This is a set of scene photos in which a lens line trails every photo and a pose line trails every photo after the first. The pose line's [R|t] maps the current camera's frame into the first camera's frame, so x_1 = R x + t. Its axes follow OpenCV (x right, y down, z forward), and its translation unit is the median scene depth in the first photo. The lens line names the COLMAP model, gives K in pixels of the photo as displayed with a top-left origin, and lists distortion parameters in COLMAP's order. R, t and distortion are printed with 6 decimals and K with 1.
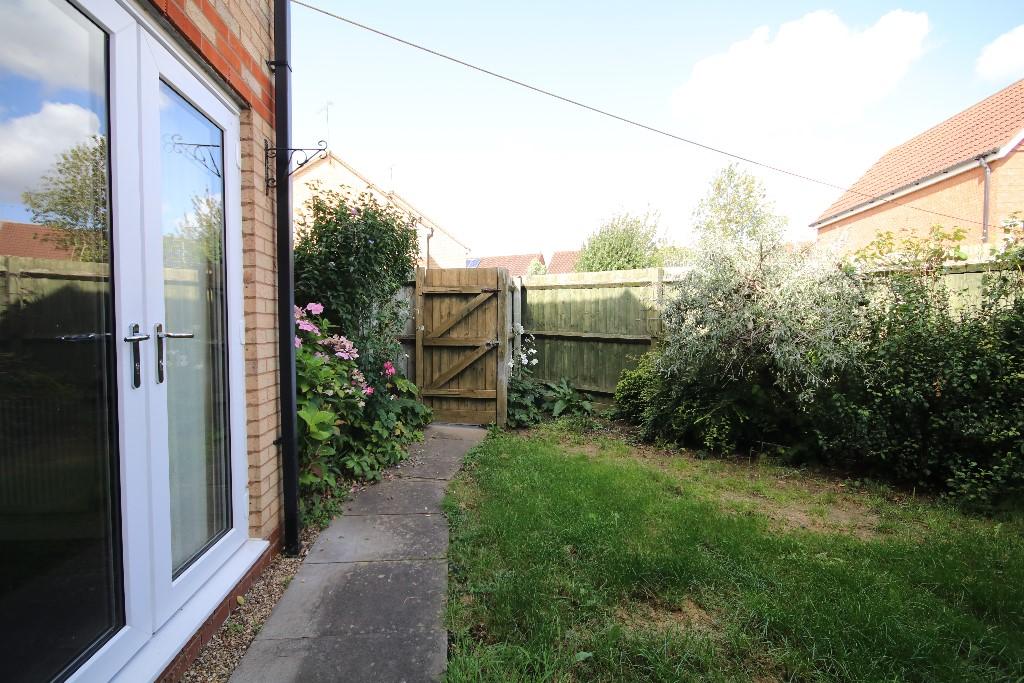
lens RADIAL K [[480.4, 0, 503.8], [0, 480.4, 344.1], [0, 0, 1]] dist [0.004945, -0.006150]
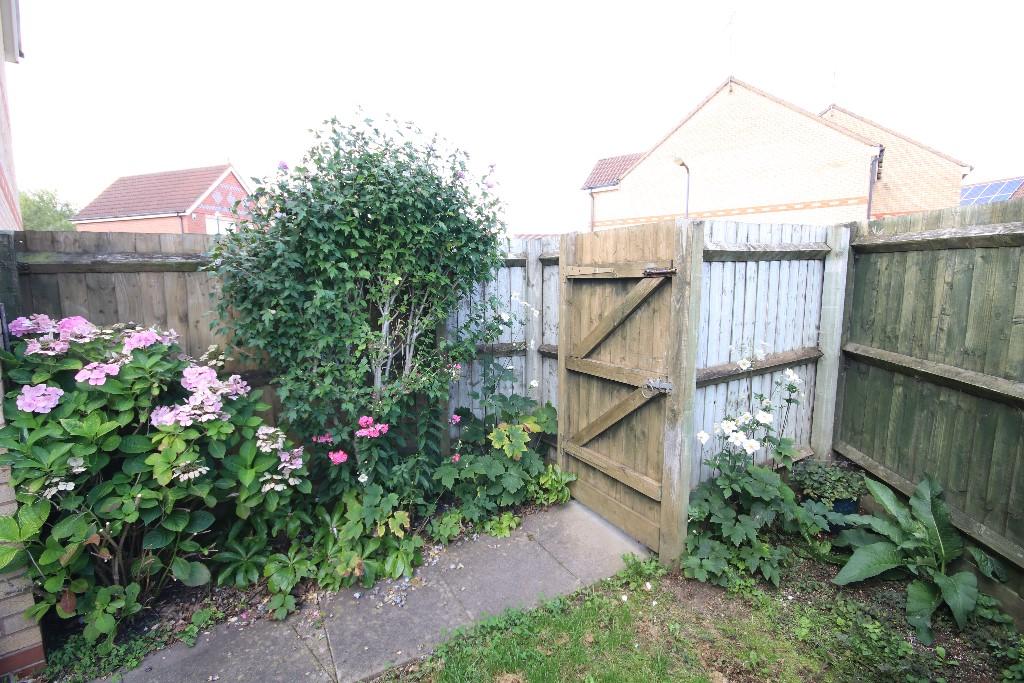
lens RADIAL K [[480.4, 0, 509.2], [0, 480.4, 342.0], [0, 0, 1]] dist [0.004945, -0.006150]
pose [[0.631040, 0.094757, -0.769941, 0.236504], [-0.026358, 0.994558, 0.100798, -0.085914], [0.775302, -0.043314, 0.630104, 0.587479]]
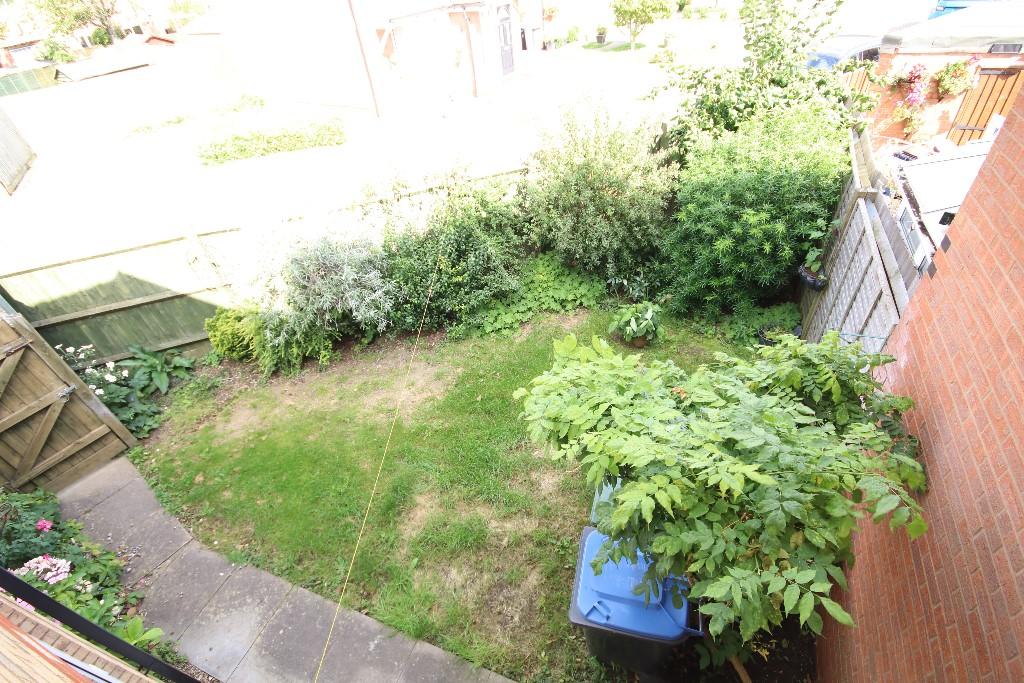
lens RADIAL K [[480.4, 0, 506.0], [0, 480.4, 339.2], [0, 0, 1]] dist [0.004945, -0.006150]
pose [[0.467936, -0.607050, 0.642282, -0.149391], [0.149332, 0.770620, 0.619552, -0.490707], [-0.871054, -0.193997, 0.451253, -0.069902]]
